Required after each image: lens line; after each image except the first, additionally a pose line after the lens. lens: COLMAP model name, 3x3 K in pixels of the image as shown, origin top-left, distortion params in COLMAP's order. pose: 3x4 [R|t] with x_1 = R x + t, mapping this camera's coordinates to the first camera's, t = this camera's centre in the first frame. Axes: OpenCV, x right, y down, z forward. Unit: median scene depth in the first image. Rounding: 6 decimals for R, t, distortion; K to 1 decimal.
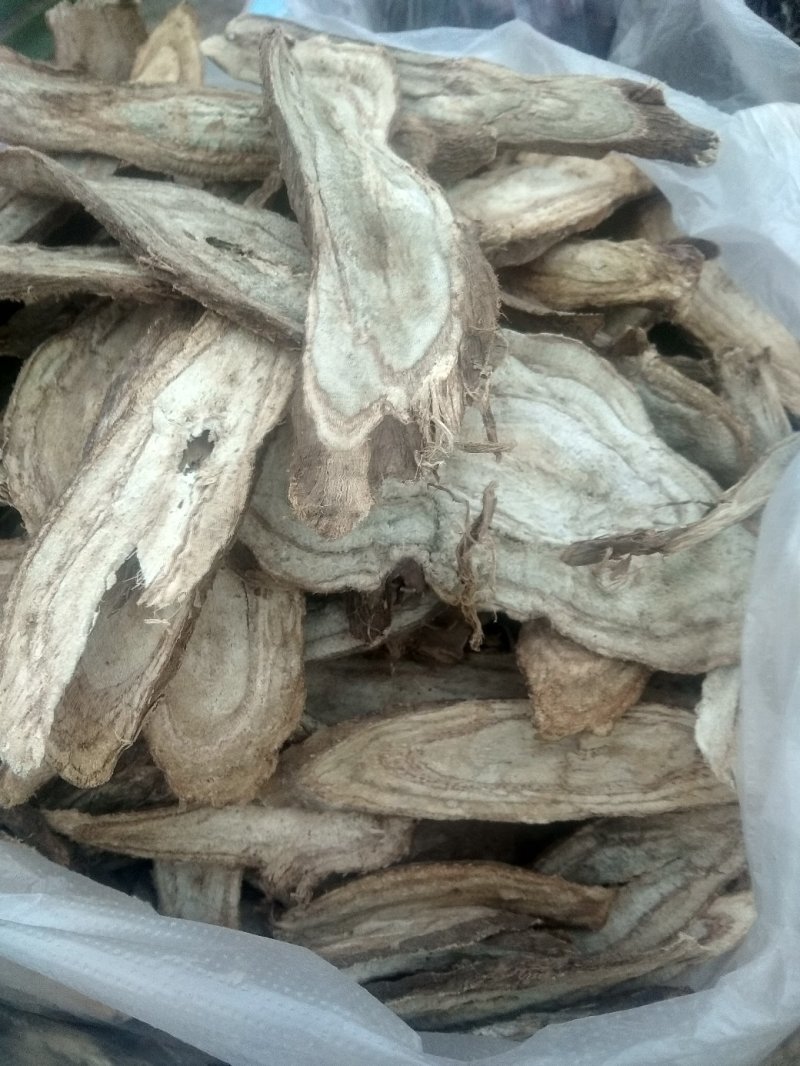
lens RADIAL K [[928.2, 0, 400.0], [0, 928.2, 533.0], [0, 0, 1]] dist [0.086255, -0.265070]
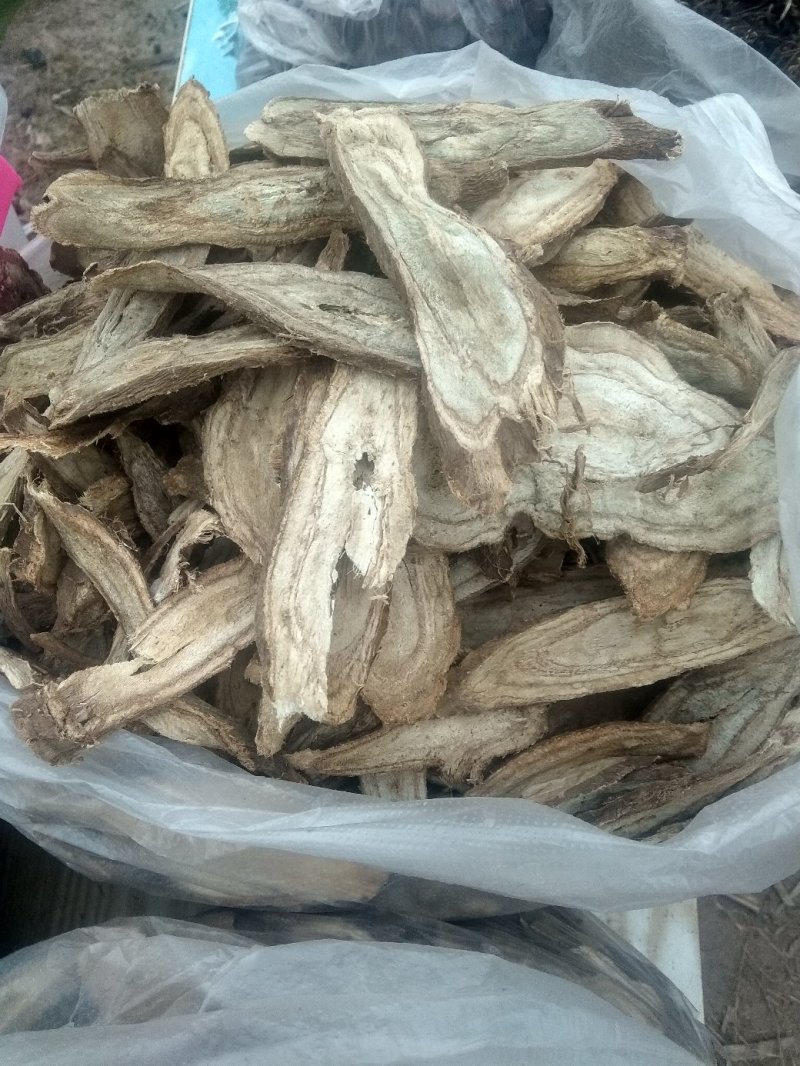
lens RADIAL K [[928.2, 0, 400.0], [0, 928.2, 533.0], [0, 0, 1]] dist [0.086255, -0.265070]
pose [[0.976789, -0.213669, 0.015122, -0.174844], [0.212010, 0.974451, 0.074139, -0.074664], [-0.030577, -0.069212, 0.997133, -0.308286]]
